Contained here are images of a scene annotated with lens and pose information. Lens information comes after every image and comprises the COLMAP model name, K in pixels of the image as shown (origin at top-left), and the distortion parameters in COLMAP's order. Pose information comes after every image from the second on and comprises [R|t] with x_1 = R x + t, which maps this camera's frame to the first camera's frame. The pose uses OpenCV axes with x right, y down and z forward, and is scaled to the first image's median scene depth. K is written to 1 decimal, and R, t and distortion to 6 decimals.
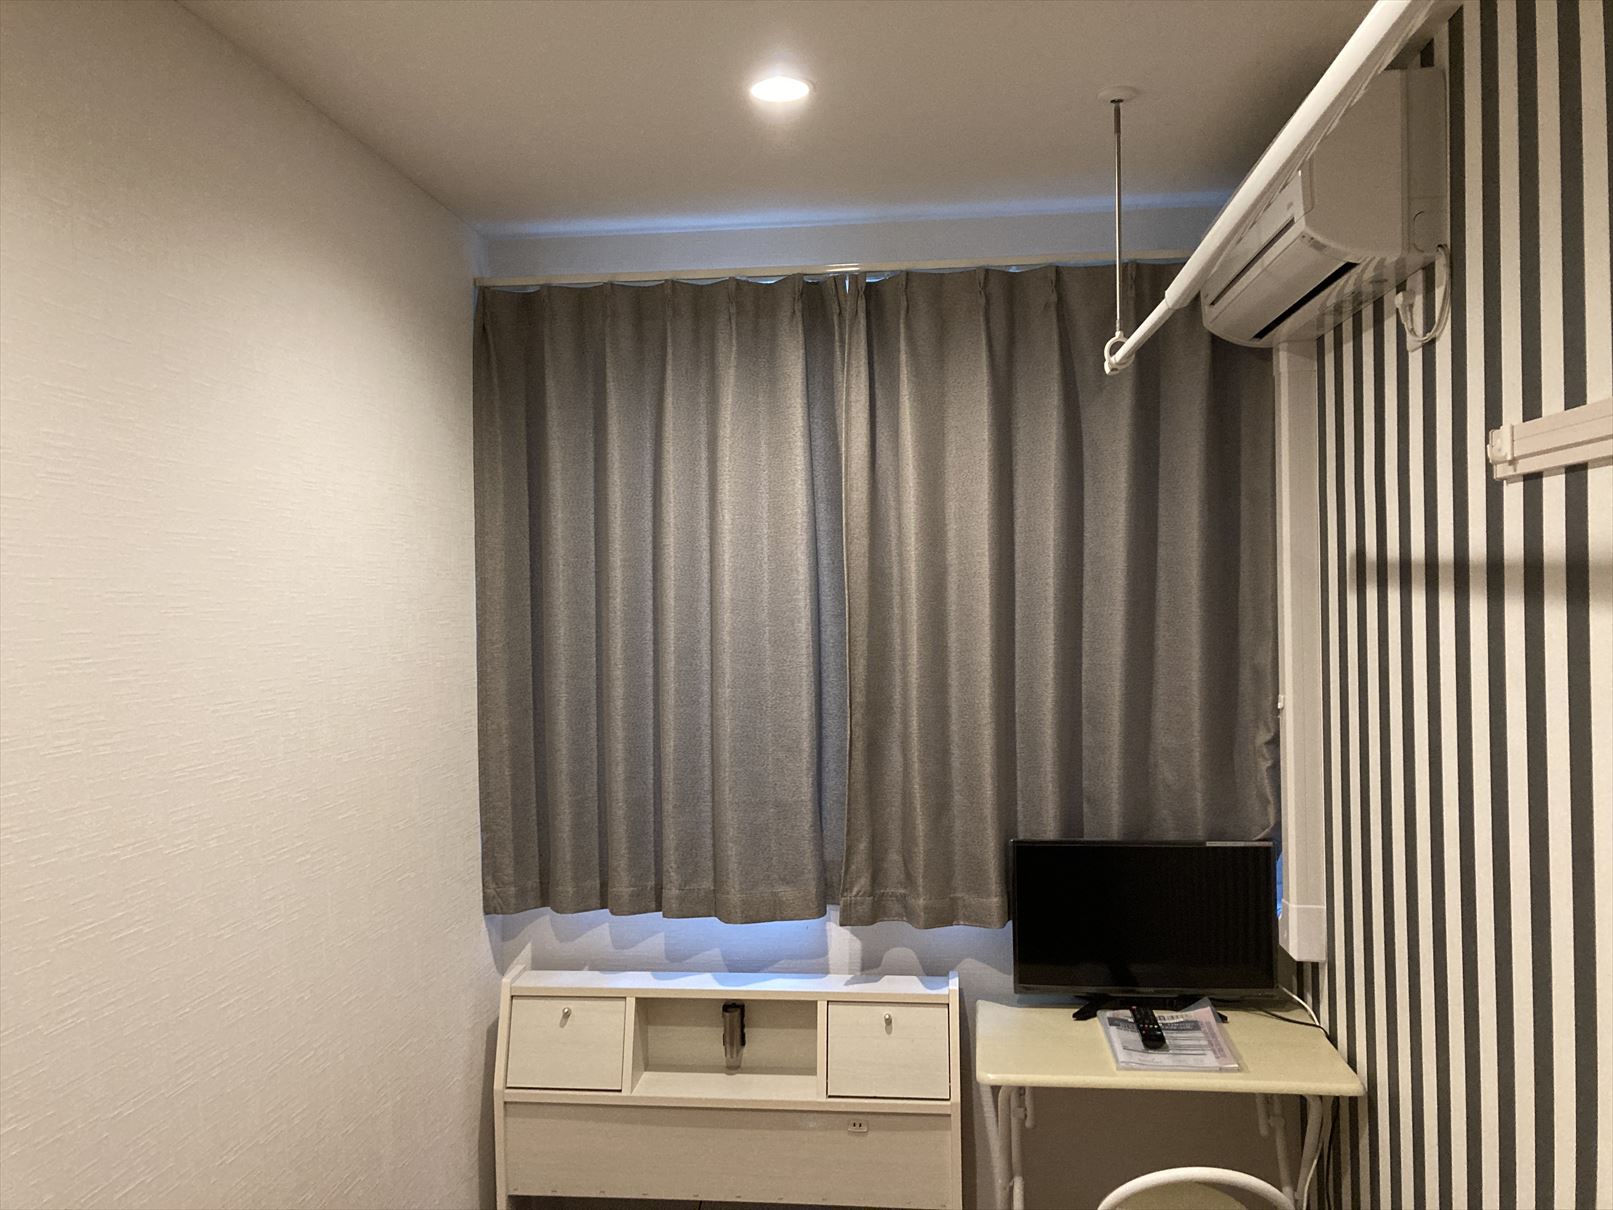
lens RADIAL K [[1304.4, 0, 795.4], [0, 1304.4, 604.0], [0, 0, 1]] dist [0.102337, -0.231042]
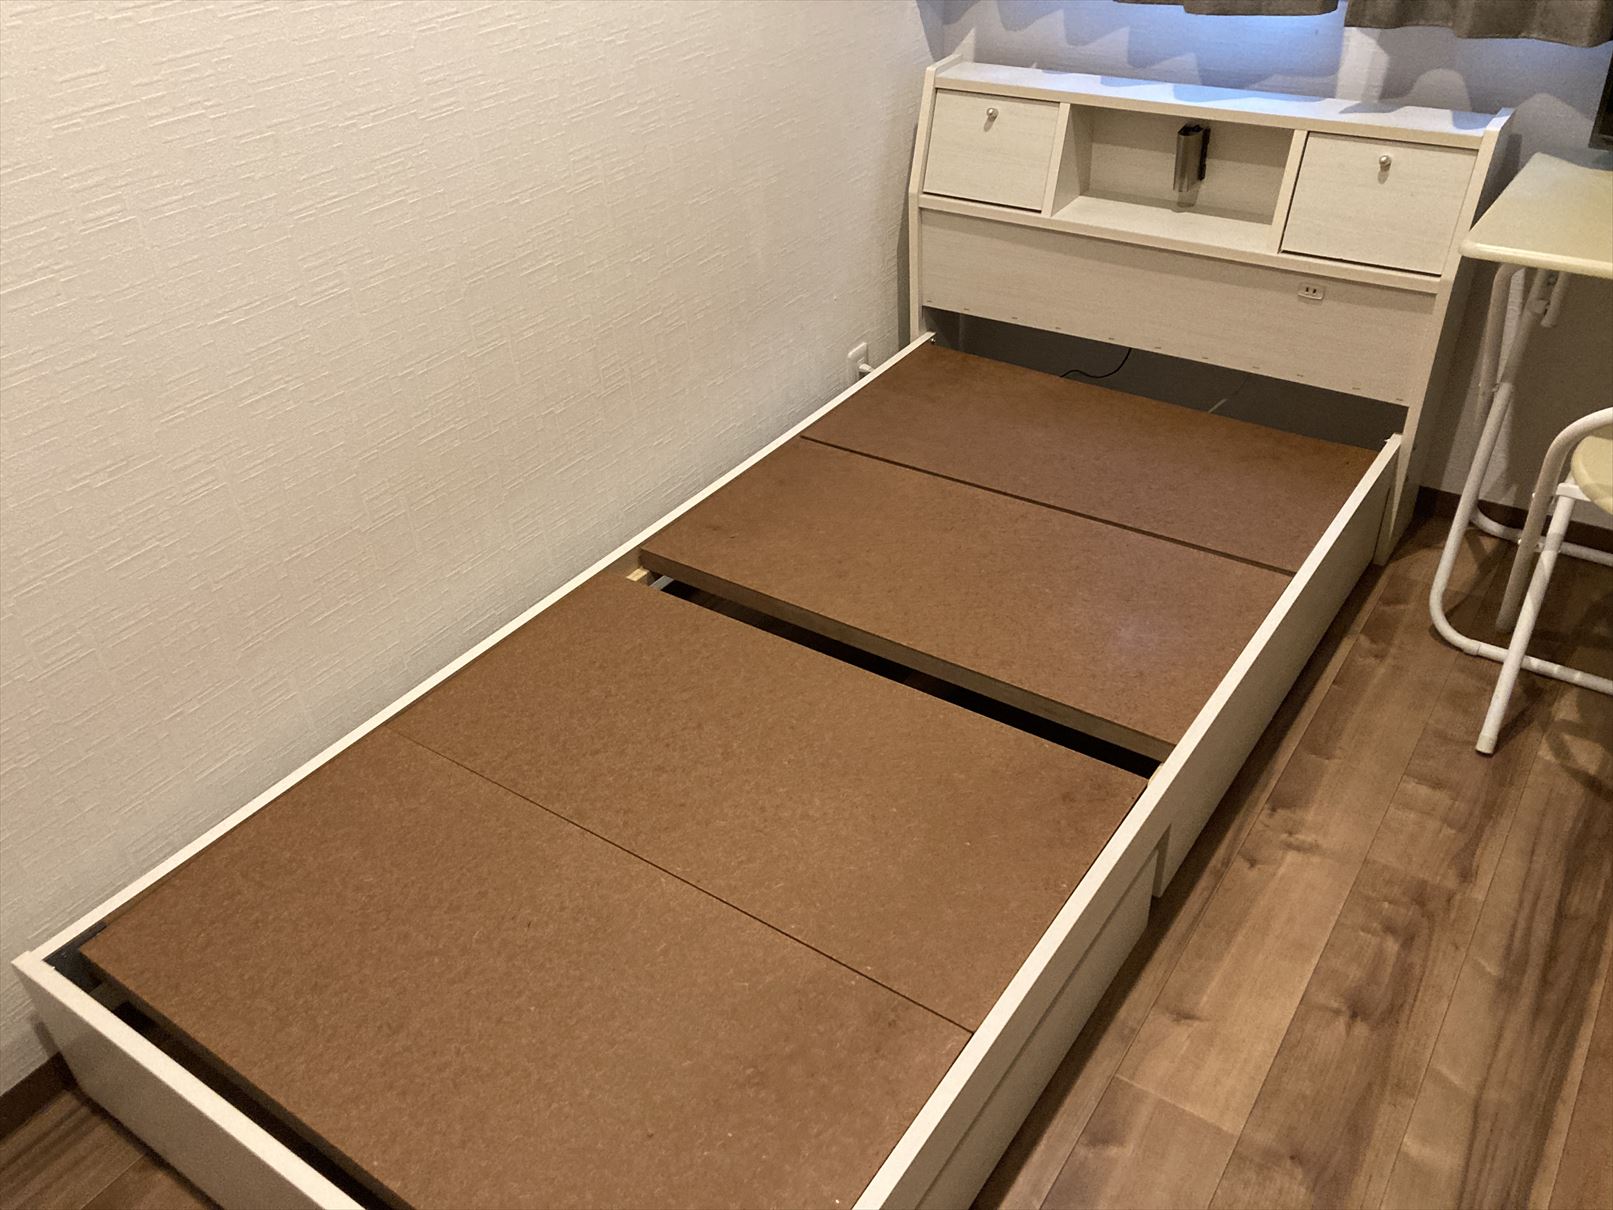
lens RADIAL K [[1301.0, 0, 806.5], [0, 1301.0, 605.0], [0, 0, 1]] dist [0.025770, -0.008210]
pose [[0.880754, 0.251612, -0.401204, 0.140941], [0.030620, 0.815153, 0.578435, 0.077590], [0.472584, -0.521744, 0.710245, 0.179217]]
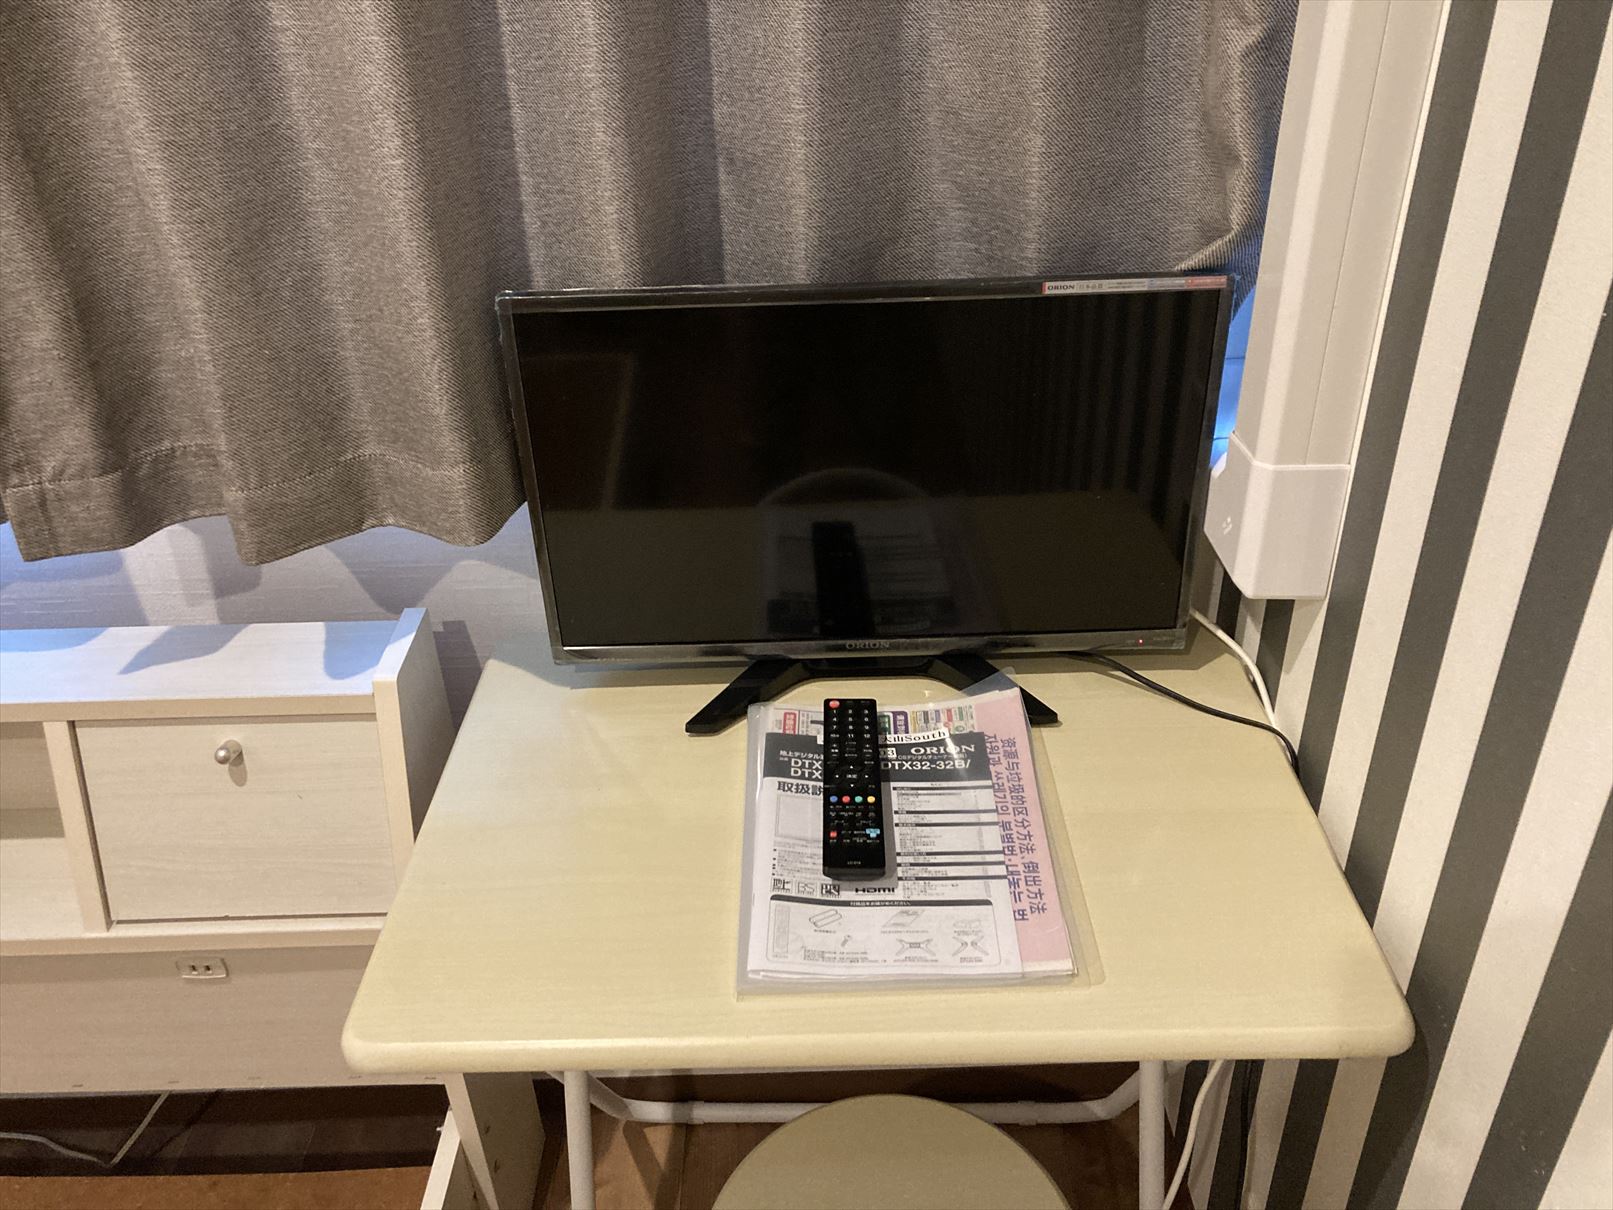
lens RADIAL K [[1333.6, 0, 806.5], [0, 1333.6, 605.0], [0, 0, 1]] dist [0.008398, 0.002551]
pose [[0.992209, -0.071850, 0.101781, 0.202053], [0.009735, 0.859166, 0.511605, 0.070656], [-0.124205, -0.506628, 0.853171, 0.646785]]
